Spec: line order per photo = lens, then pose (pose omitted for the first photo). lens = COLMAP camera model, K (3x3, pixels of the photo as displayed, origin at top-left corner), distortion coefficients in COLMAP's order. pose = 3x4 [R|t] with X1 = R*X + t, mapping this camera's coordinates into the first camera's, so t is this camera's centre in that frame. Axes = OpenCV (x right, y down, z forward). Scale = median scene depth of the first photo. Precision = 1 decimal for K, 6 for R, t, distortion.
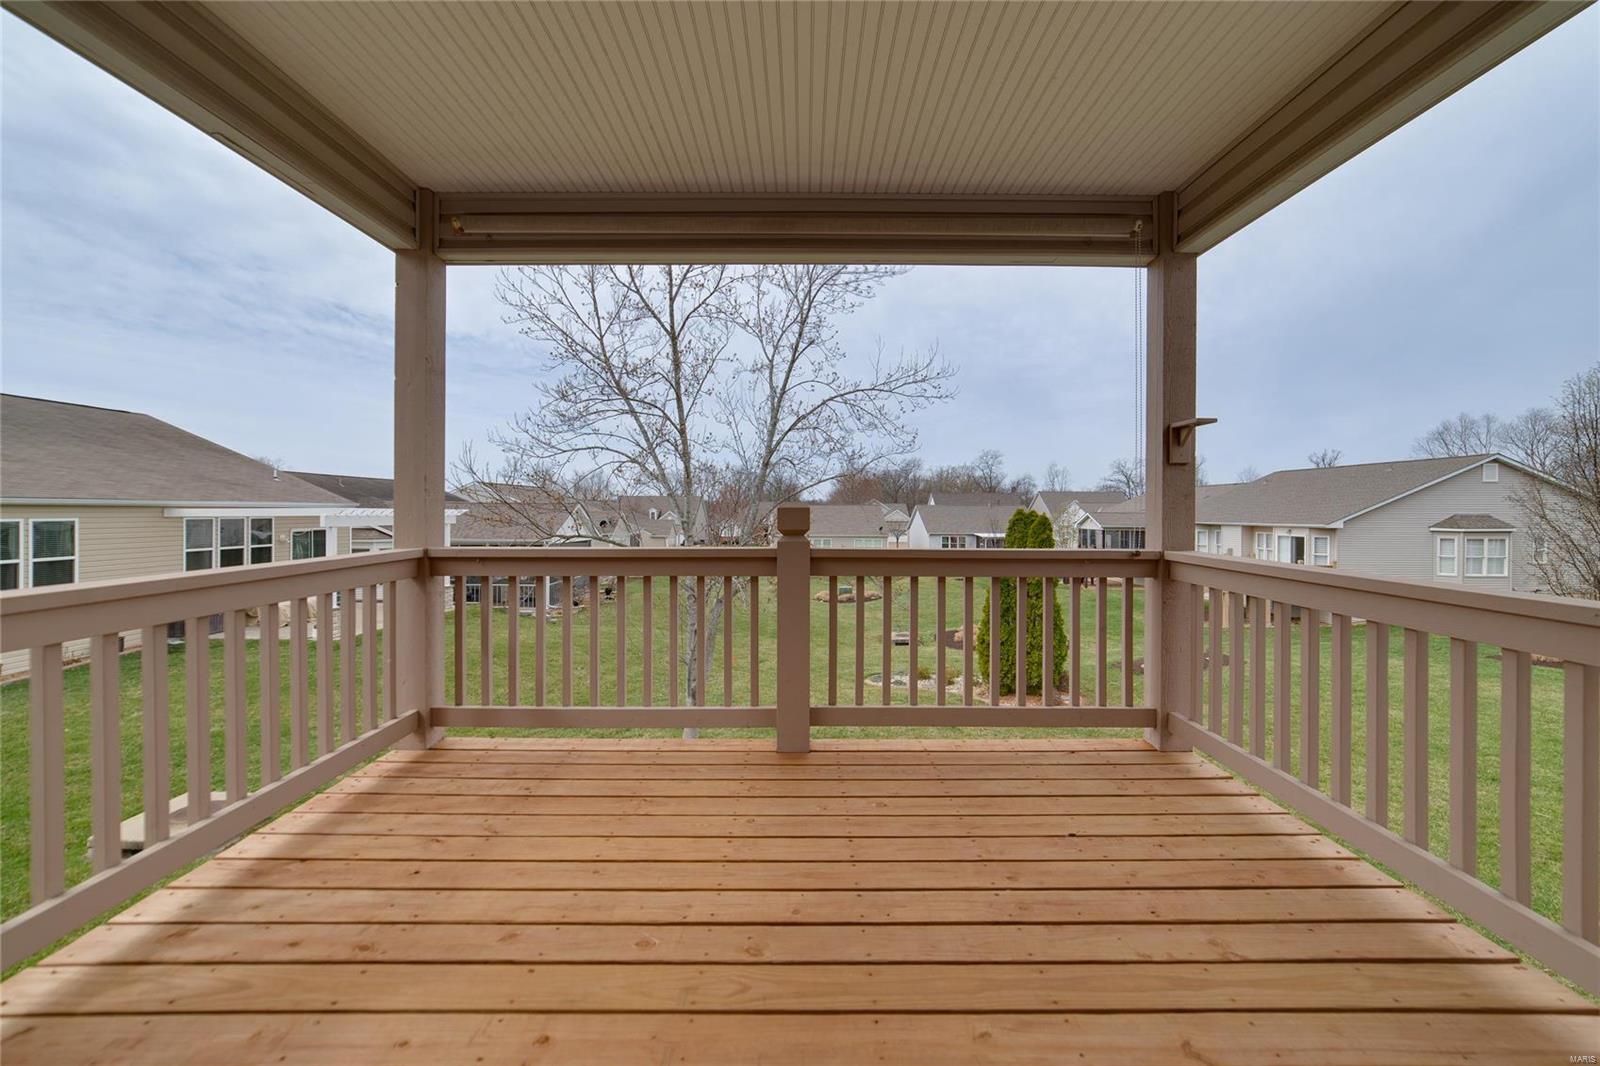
lens RADIAL K [[618.7, 0, 792.3], [0, 618.7, 522.8], [0, 0, 1]] dist [-0.020497, 0.005693]
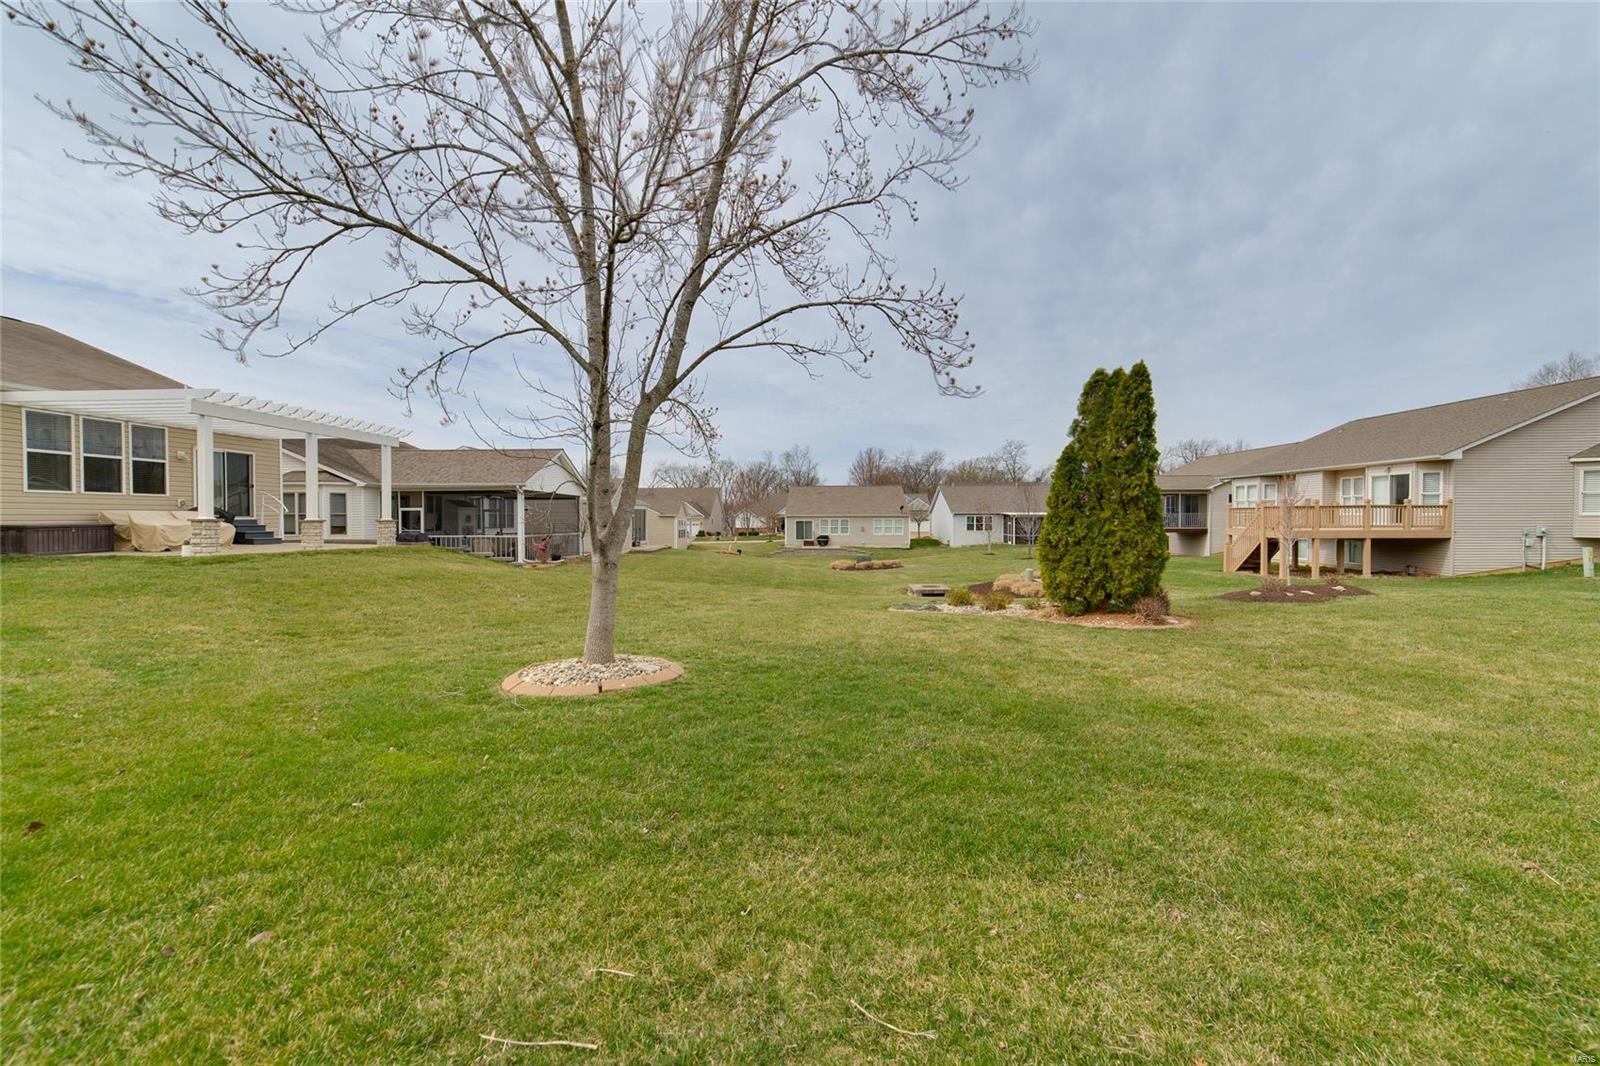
lens RADIAL K [[618.7, 0, 807.8], [0, 618.7, 529.5], [0, 0, 1]] dist [-0.020497, 0.005693]
pose [[0.999954, 0.007099, -0.006466, 0.016245], [-0.007035, 0.999926, 0.009903, 0.090579], [0.006536, -0.009857, 0.999930, 0.146399]]
